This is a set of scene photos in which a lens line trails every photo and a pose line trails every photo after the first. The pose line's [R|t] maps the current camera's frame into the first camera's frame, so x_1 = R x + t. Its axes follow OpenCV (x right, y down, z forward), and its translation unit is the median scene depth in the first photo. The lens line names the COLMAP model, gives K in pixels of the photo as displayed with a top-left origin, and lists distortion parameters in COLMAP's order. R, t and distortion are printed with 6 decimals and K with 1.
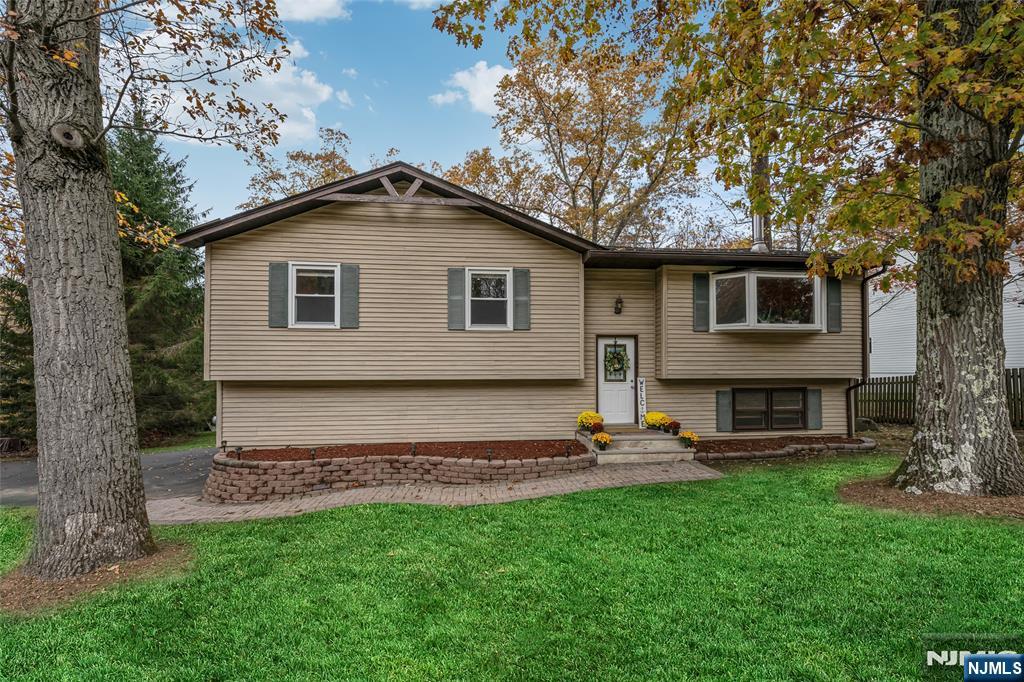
lens RADIAL K [[419.7, 0, 518.7], [0, 419.7, 324.4], [0, 0, 1]] dist [0.000307, 0.000314]
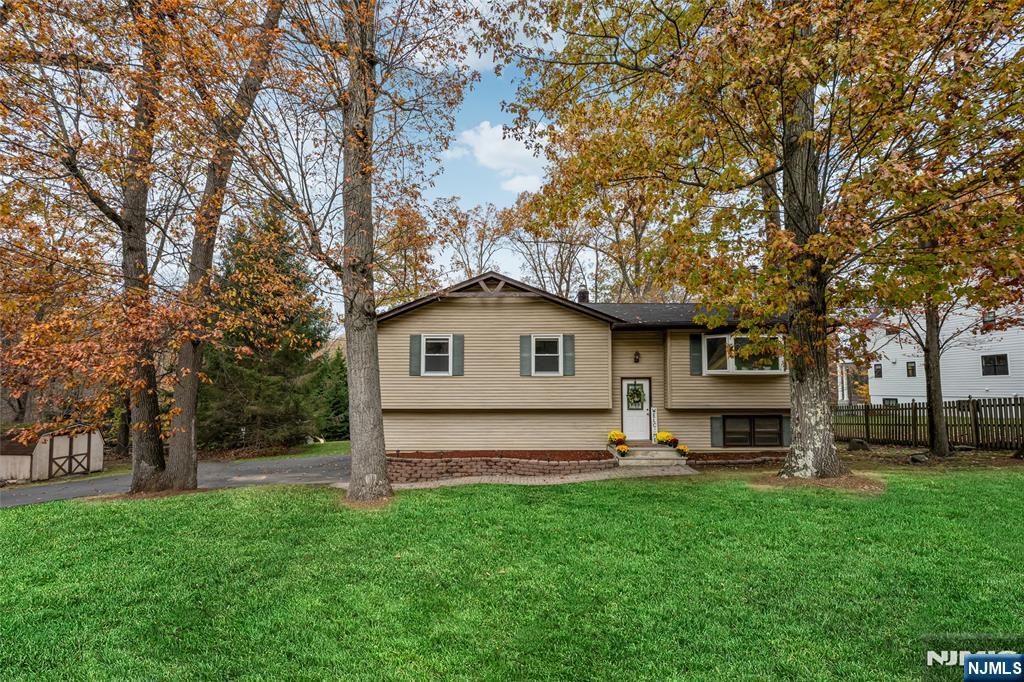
lens RADIAL K [[439.0, 0, 535.1], [0, 439.0, 334.7], [0, 0, 1]] dist [0.000630, -0.000043]
pose [[0.997482, -0.003450, -0.070830, -0.001677], [0.002795, 0.999952, -0.009345, -0.118827], [0.070858, 0.009123, 0.997445, -0.570013]]
